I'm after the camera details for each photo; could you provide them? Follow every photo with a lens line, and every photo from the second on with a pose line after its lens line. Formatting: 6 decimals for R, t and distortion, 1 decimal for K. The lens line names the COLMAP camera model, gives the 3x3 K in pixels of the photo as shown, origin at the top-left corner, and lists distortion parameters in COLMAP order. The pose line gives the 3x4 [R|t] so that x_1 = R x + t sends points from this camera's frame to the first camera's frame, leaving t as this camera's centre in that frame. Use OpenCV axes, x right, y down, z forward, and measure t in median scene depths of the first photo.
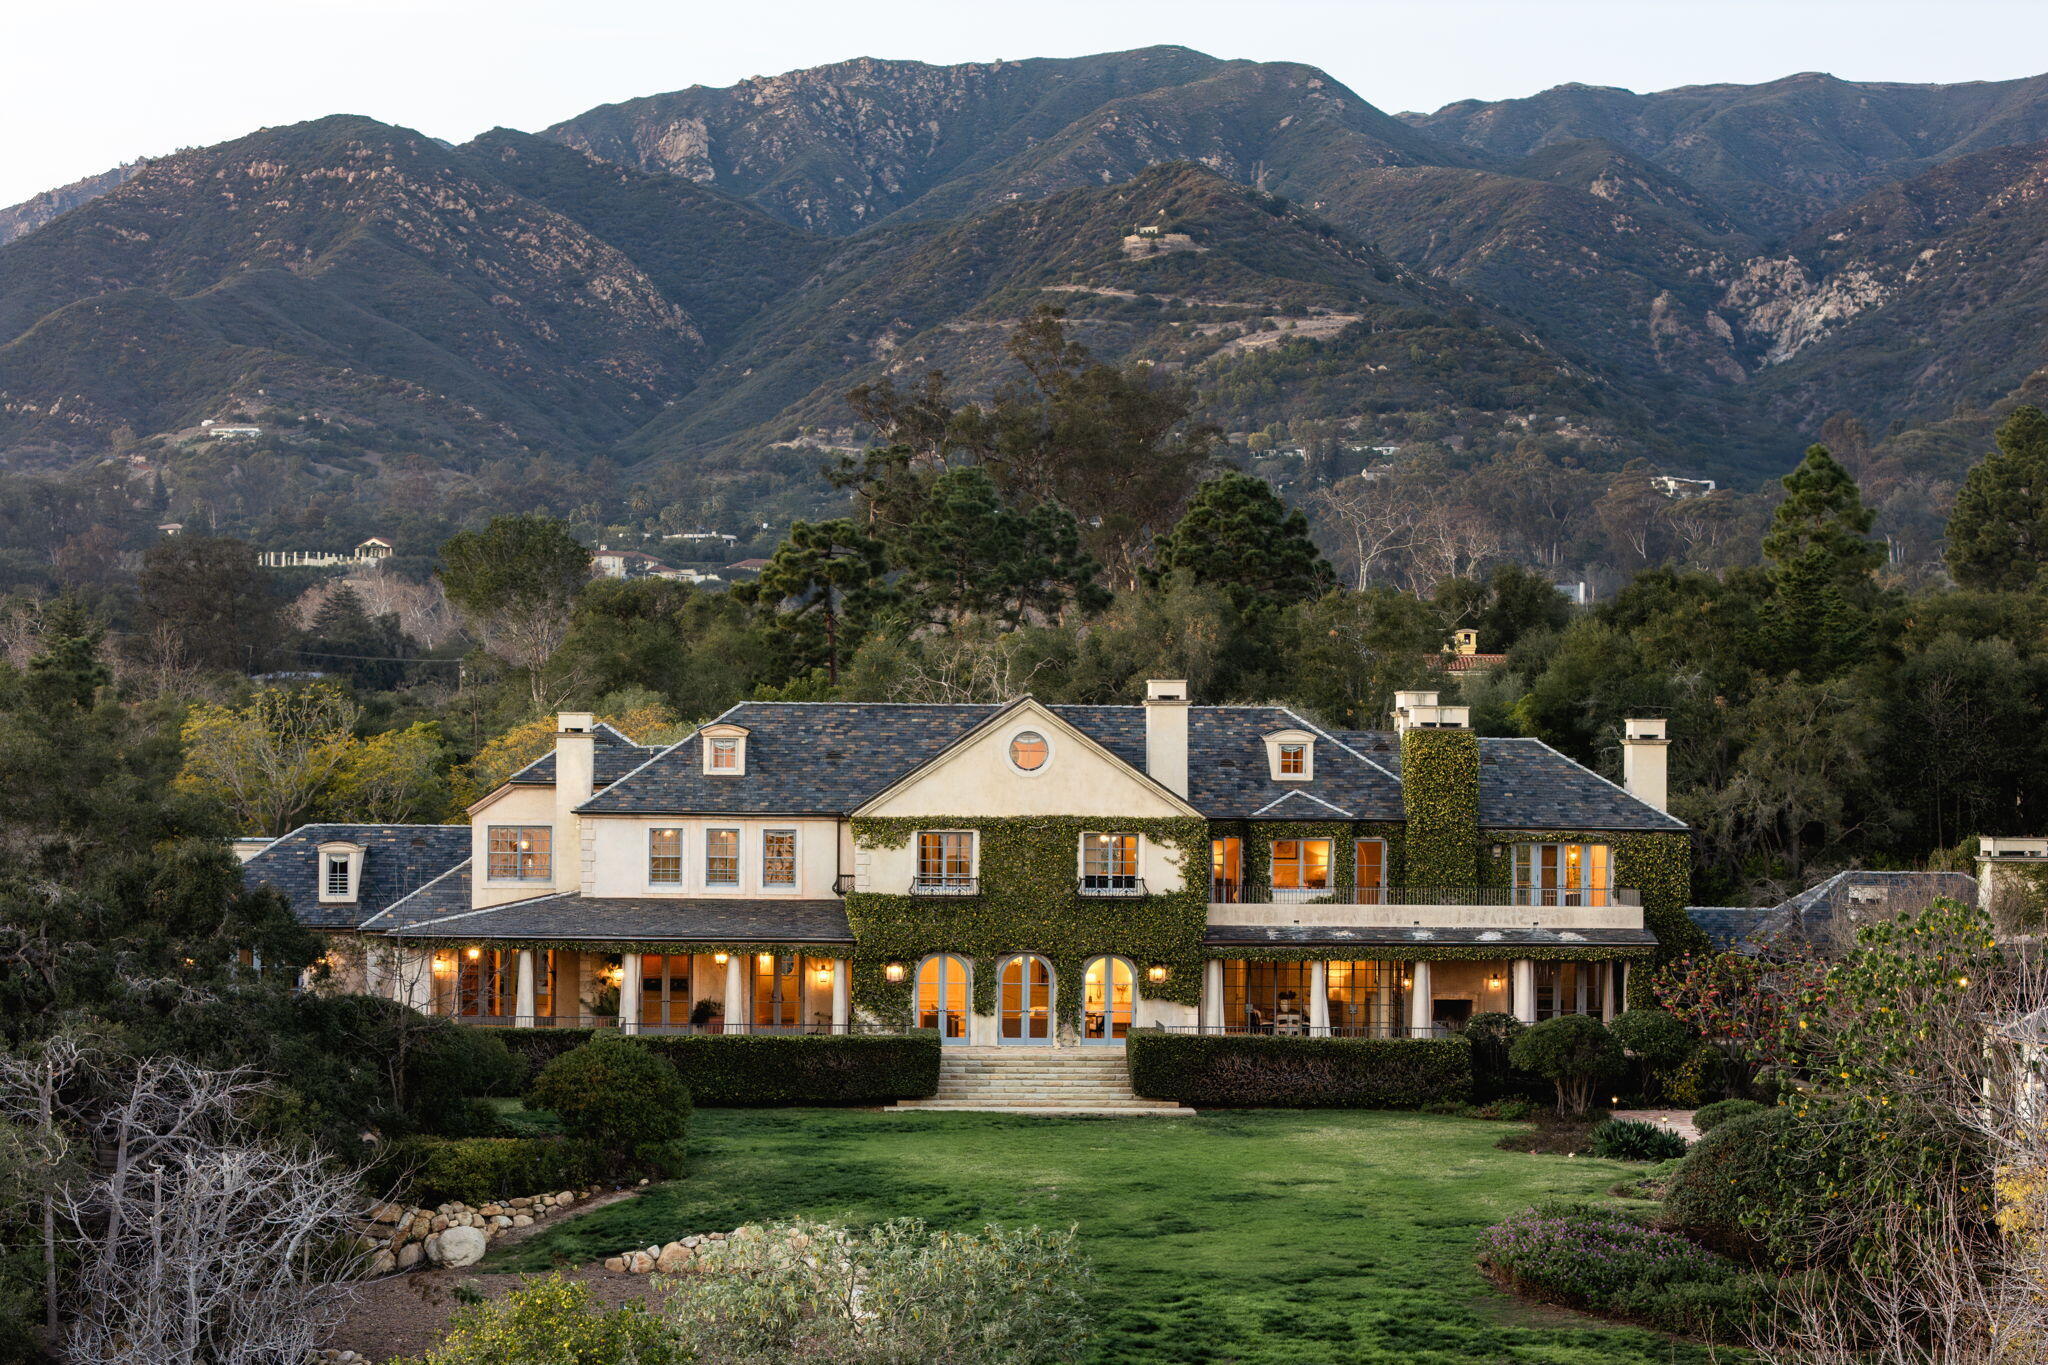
lens RADIAL K [[4103.7, 0, 1024.0], [0, 4103.7, 682.5], [0, 0, 1]] dist [-0.068701, 0.758178]
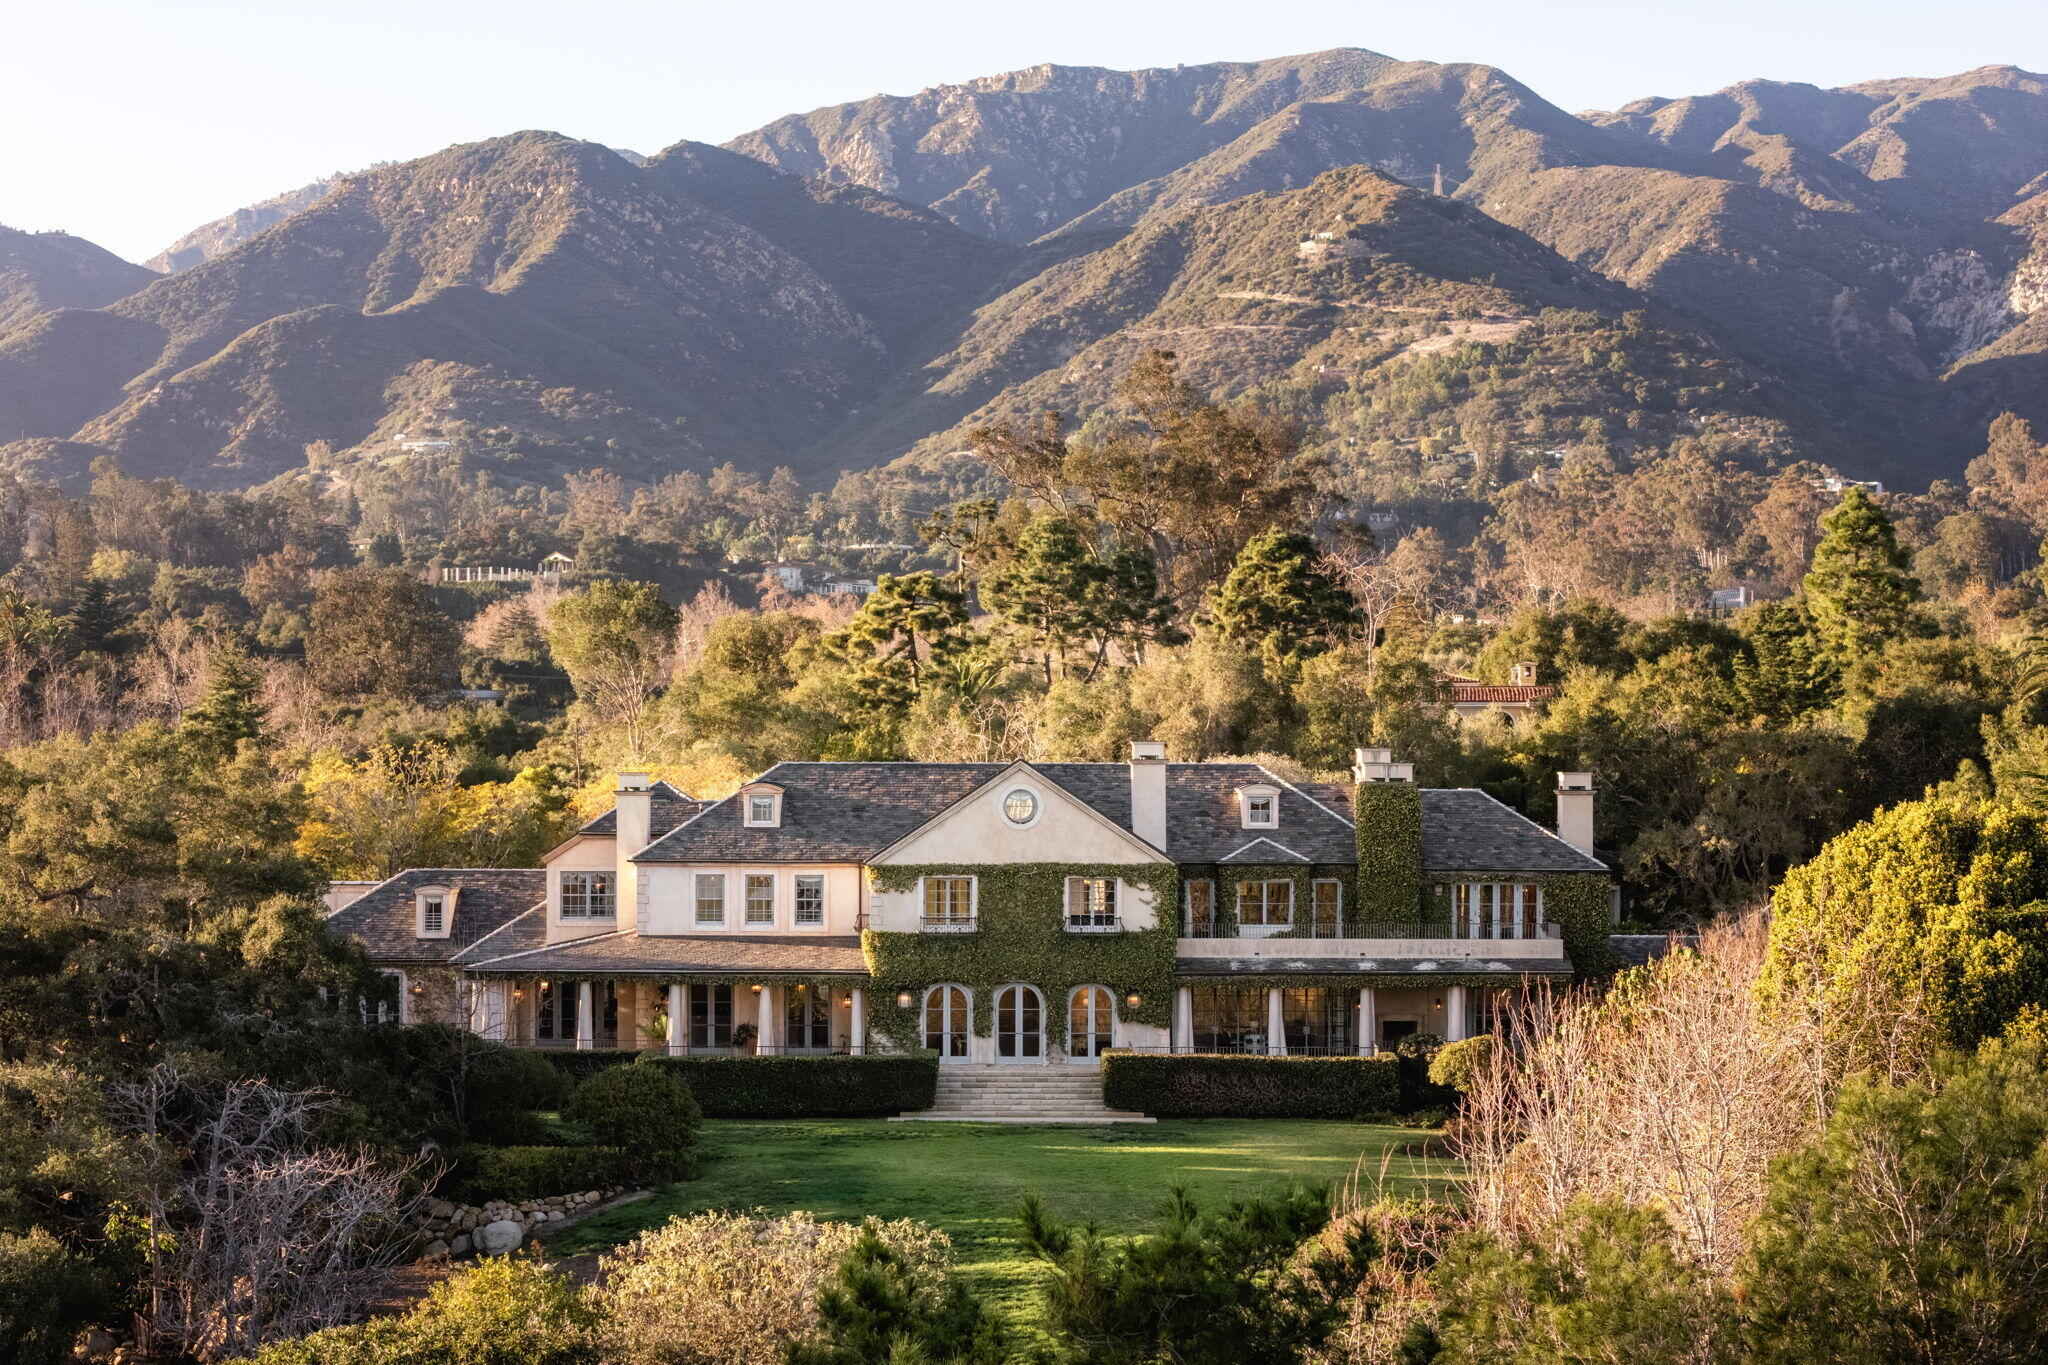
lens RADIAL K [[4103.7, 0, 1024.0], [0, 4103.7, 682.5], [0, 0, 1]] dist [-0.068701, 0.758178]
pose [[0.998813, -0.007585, -0.048115, 0.054907], [0.007608, 0.999971, 0.000311, -0.017512], [0.048111, -0.000676, 0.998842, -0.139535]]
